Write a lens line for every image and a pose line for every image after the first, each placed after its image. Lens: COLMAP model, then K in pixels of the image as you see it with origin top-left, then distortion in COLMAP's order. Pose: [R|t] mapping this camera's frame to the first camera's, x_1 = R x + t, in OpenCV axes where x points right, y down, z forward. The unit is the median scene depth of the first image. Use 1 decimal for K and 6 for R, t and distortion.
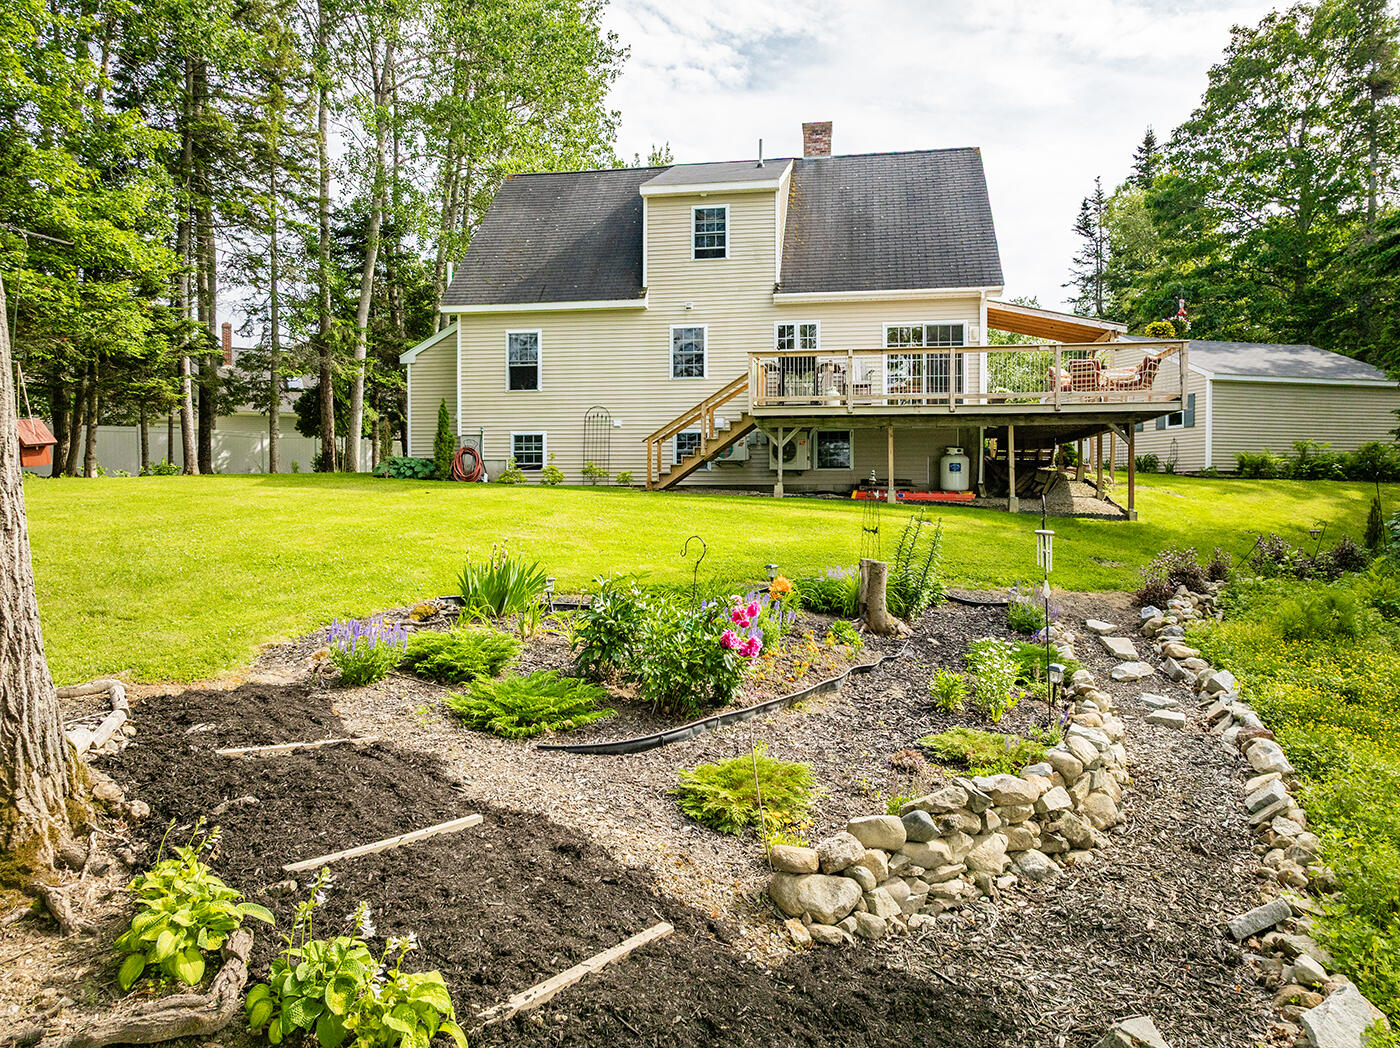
lens RADIAL K [[1003.2, 0, 700.0], [0, 1003.2, 524.0], [0, 0, 1]] dist [-0.003731, -0.001827]
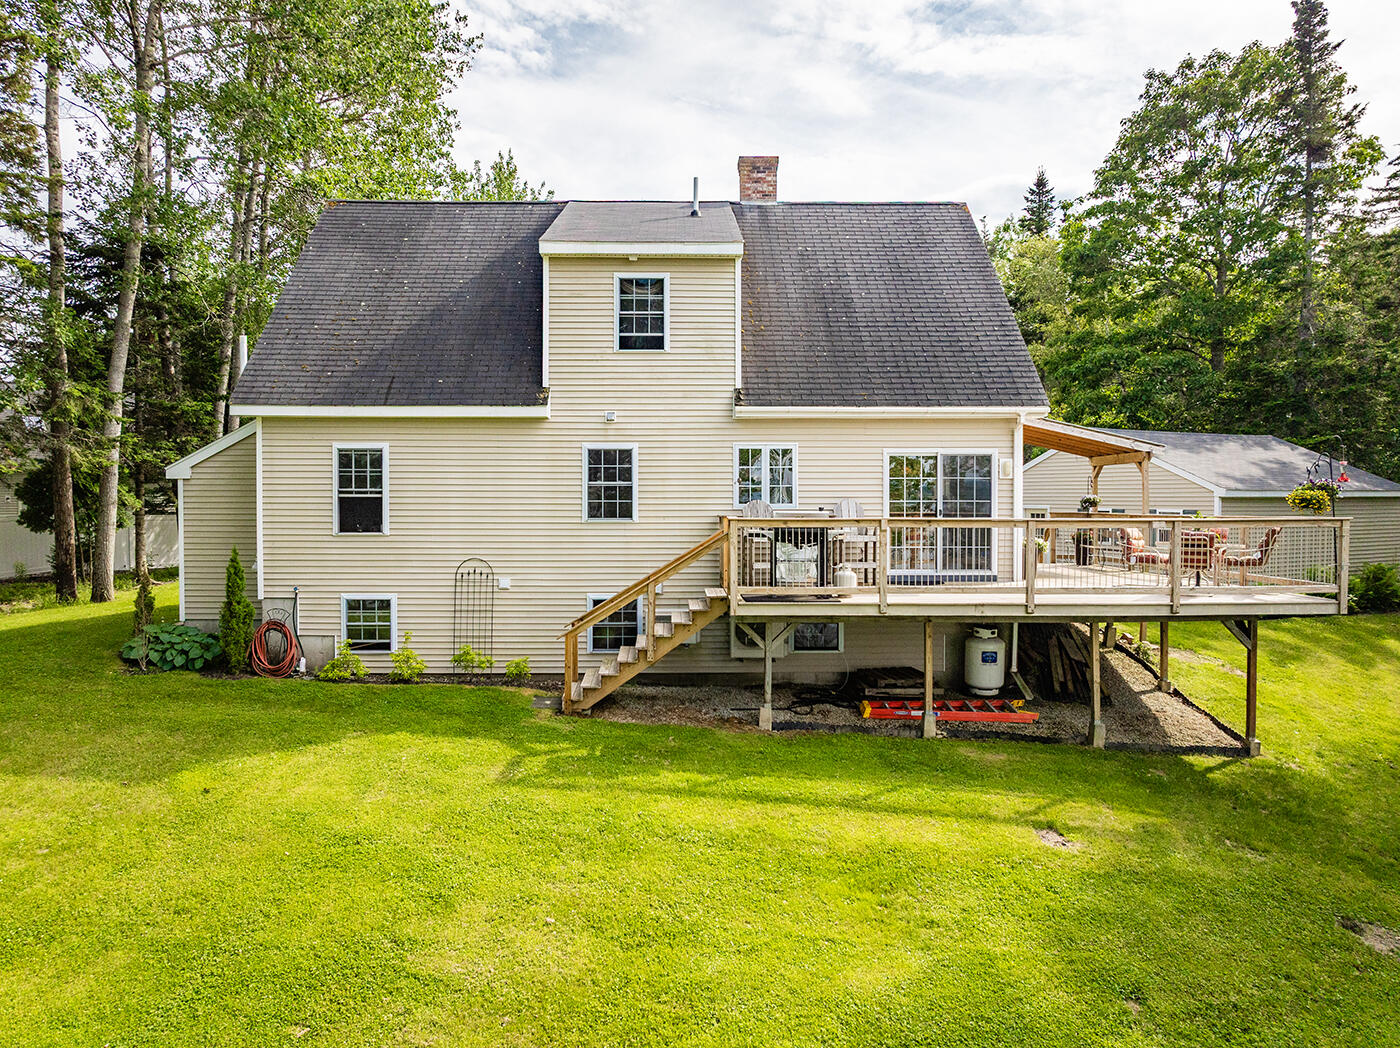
lens RADIAL K [[981.3, 0, 687.9], [0, 981.3, 520.0], [0, 0, 1]] dist [-0.005134, 0.001273]
pose [[0.983610, -0.003719, 0.180273, -0.078991], [0.002787, 0.999981, 0.005424, -0.145695], [-0.180290, -0.004833, 0.983602, 0.313983]]
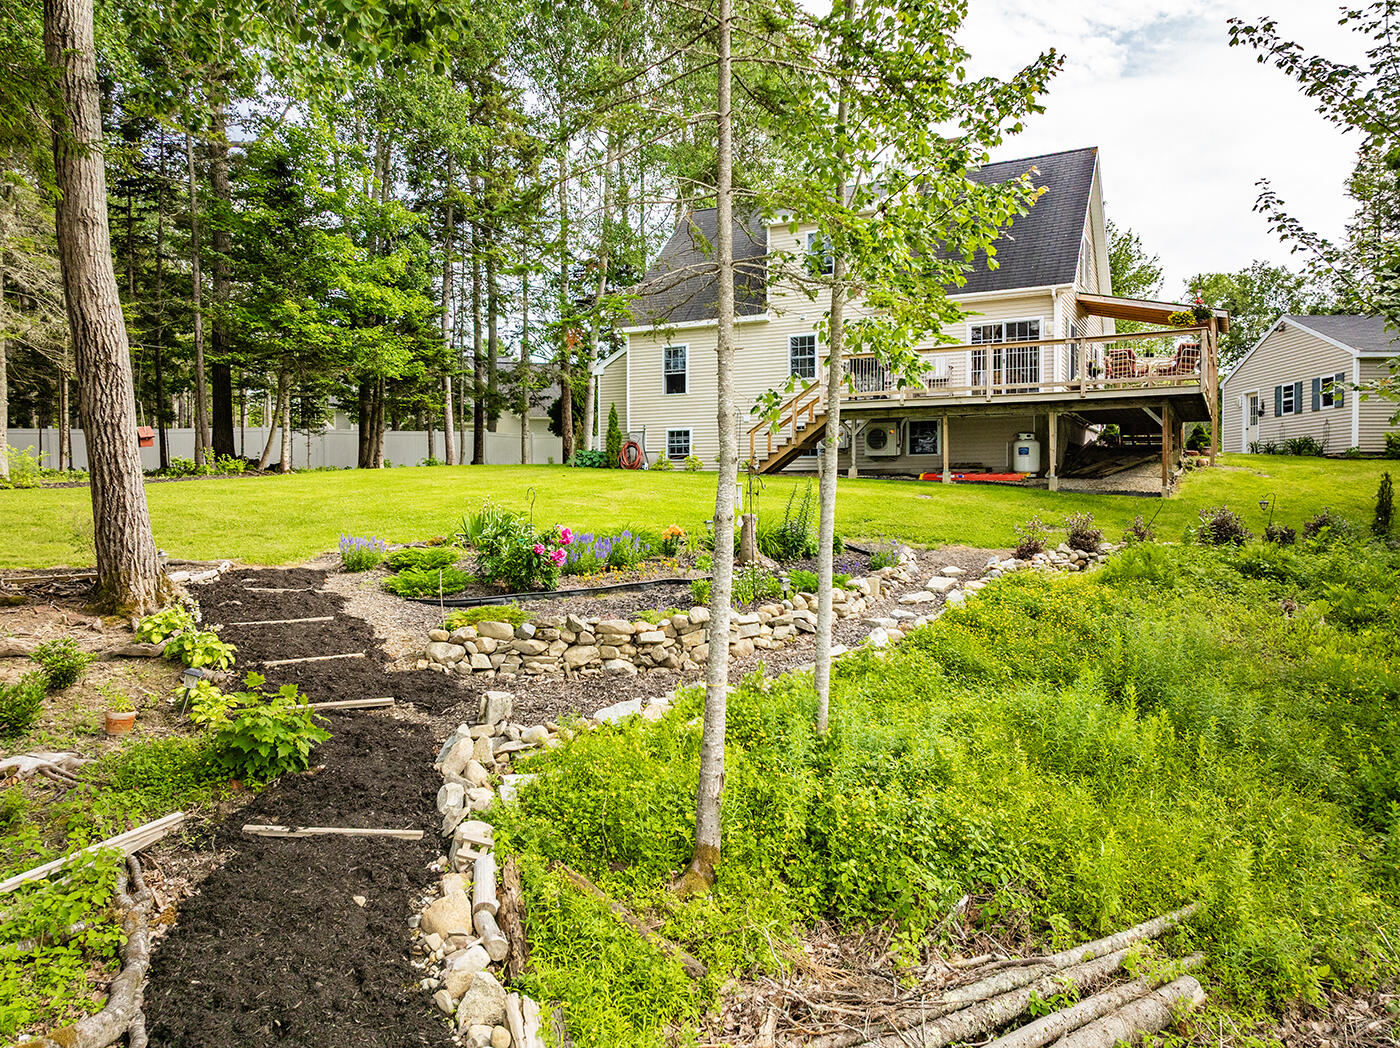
lens RADIAL K [[1024.2, 0, 700.0], [0, 1024.2, 524.0], [0, 0, 1]] dist [-0.007588, -0.002033]
pose [[0.942687, 0.007688, -0.333589, 0.268669], [-0.007273, 0.999970, 0.002494, 0.021327], [0.333598, 0.000075, 0.942715, -0.161314]]
